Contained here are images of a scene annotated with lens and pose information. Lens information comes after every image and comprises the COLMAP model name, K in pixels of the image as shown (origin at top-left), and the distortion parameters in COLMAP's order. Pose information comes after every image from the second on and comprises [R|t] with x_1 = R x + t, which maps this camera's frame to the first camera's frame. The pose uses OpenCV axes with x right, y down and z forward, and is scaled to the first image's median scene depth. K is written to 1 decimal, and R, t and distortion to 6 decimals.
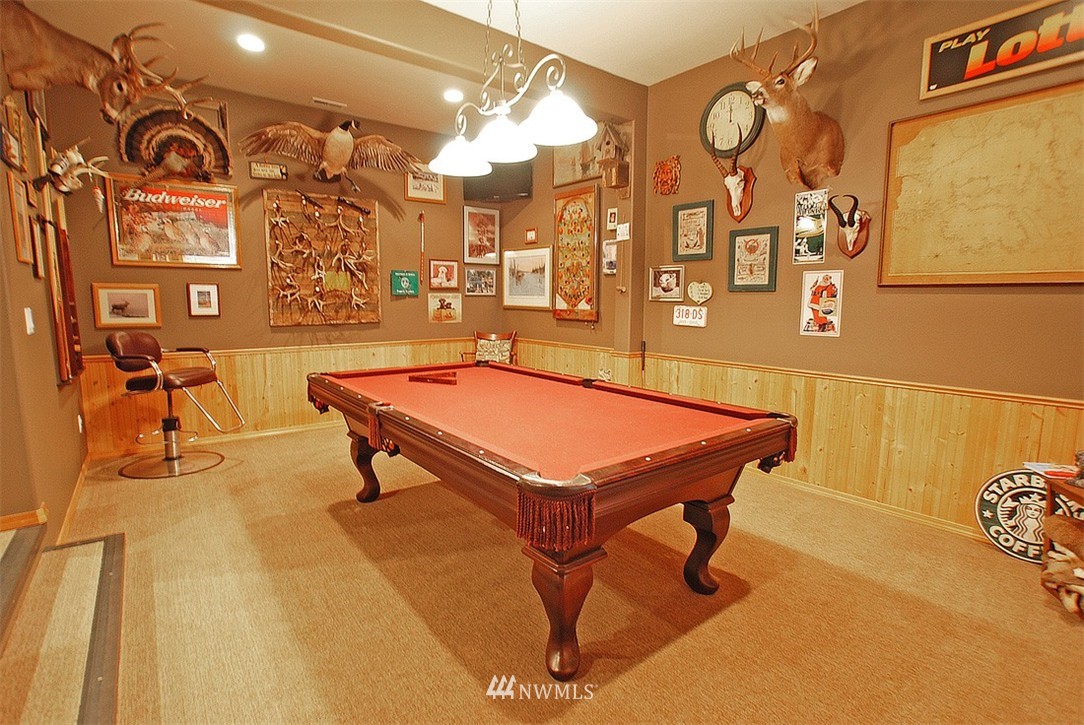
lens RADIAL K [[520.4, 0, 543.5], [0, 520.4, 359.3], [0, 0, 1]] dist [-0.005852, 0.000730]
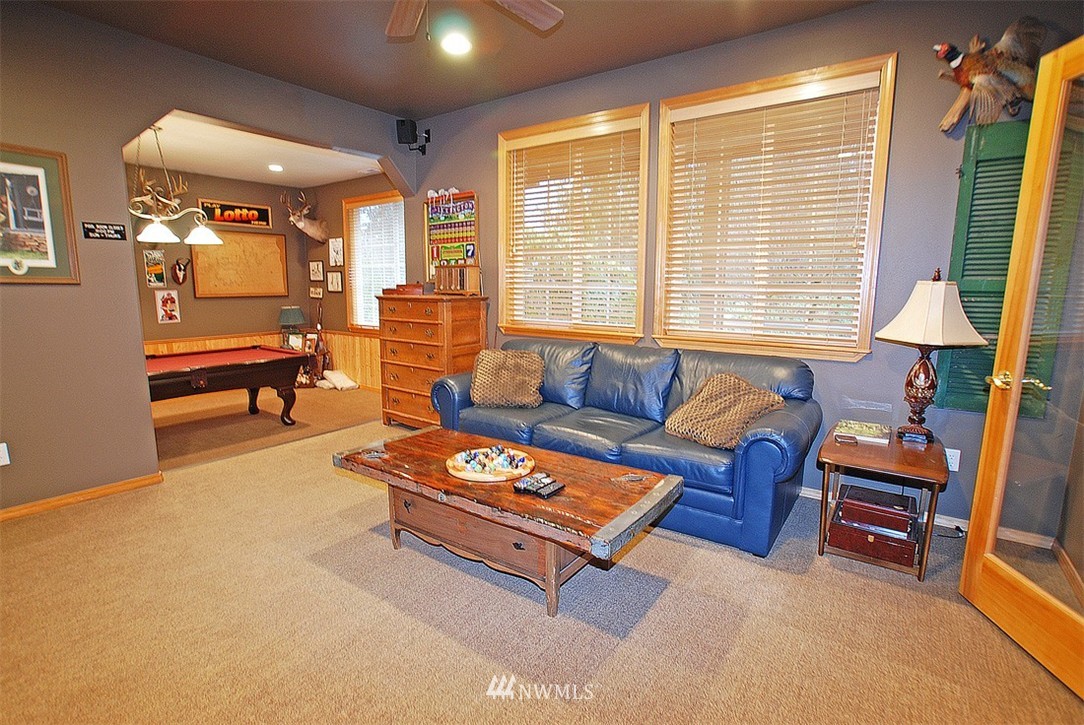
lens RADIAL K [[520.4, 0, 542.2], [0, 520.4, 362.0], [0, 0, 1]] dist [-0.005852, 0.000730]
pose [[-0.289894, -0.151807, 0.944942, -1.896765], [0.109977, 0.975516, 0.190458, -0.124882], [-0.950719, 0.159135, -0.266101, 0.185575]]
